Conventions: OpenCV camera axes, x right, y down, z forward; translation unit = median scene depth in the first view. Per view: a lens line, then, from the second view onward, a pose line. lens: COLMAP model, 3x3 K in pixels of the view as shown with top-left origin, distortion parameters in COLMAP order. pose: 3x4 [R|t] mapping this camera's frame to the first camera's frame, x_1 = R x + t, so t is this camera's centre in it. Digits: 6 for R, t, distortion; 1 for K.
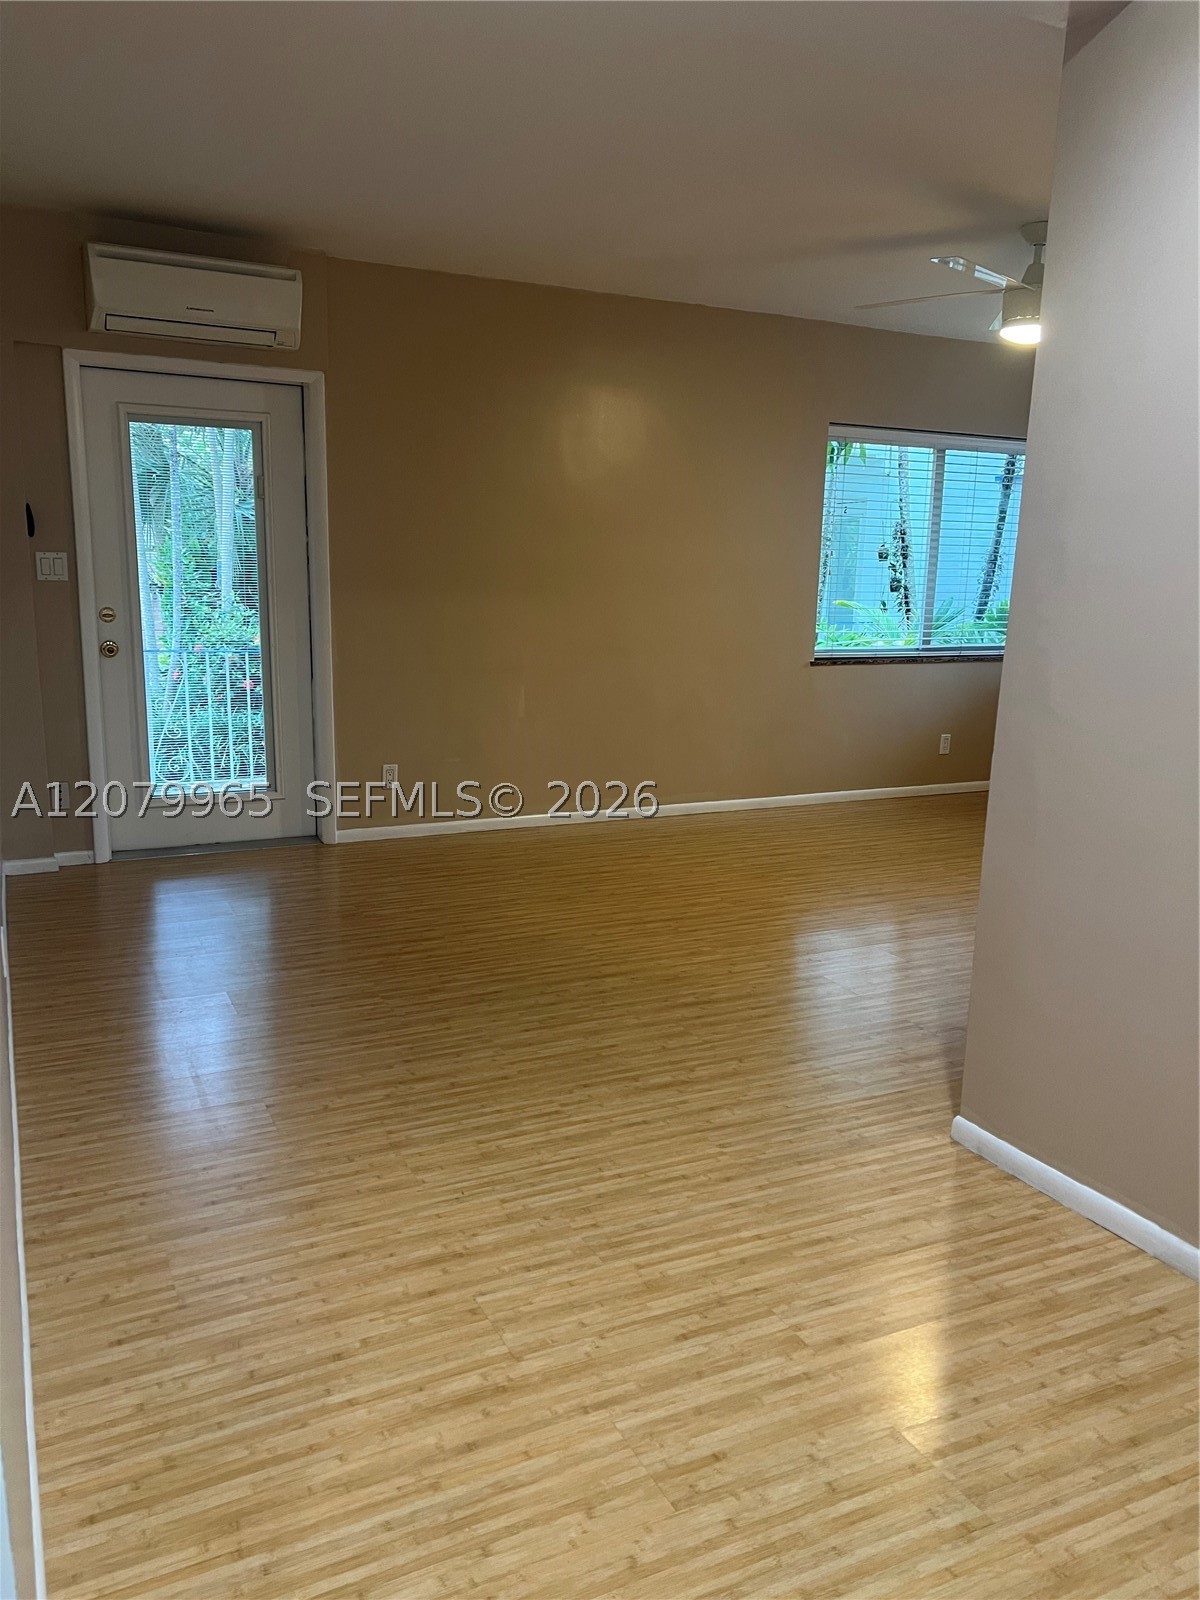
lens RADIAL K [[1201.6, 0, 598.2], [0, 1201.6, 798.5], [0, 0, 1]] dist [0.058430, -0.068713]
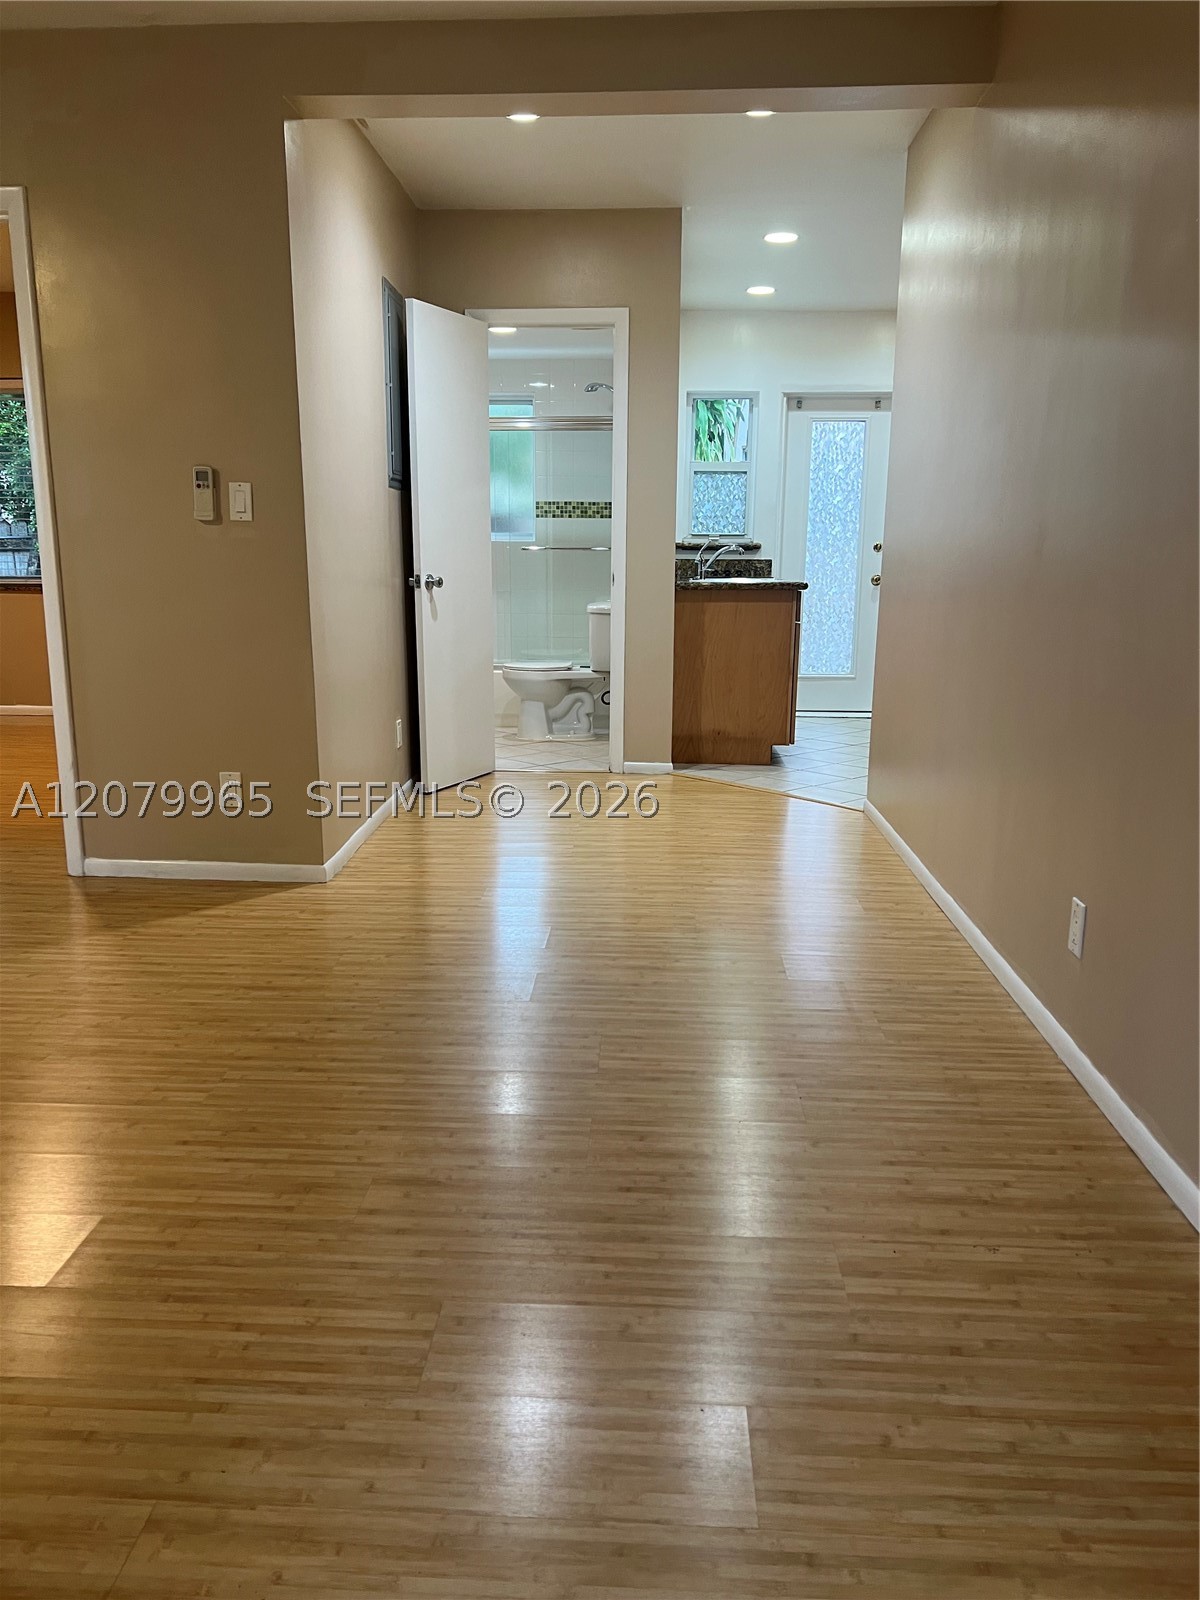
lens RADIAL K [[1201.6, 0, 599.9], [0, 1201.6, 809.2], [0, 0, 1]] dist [0.058430, -0.068713]
pose [[-0.874520, -0.127507, 0.467927, -0.462709], [0.068201, 0.922901, 0.378948, -0.225327], [-0.480169, 0.363311, -0.798400, 1.423475]]
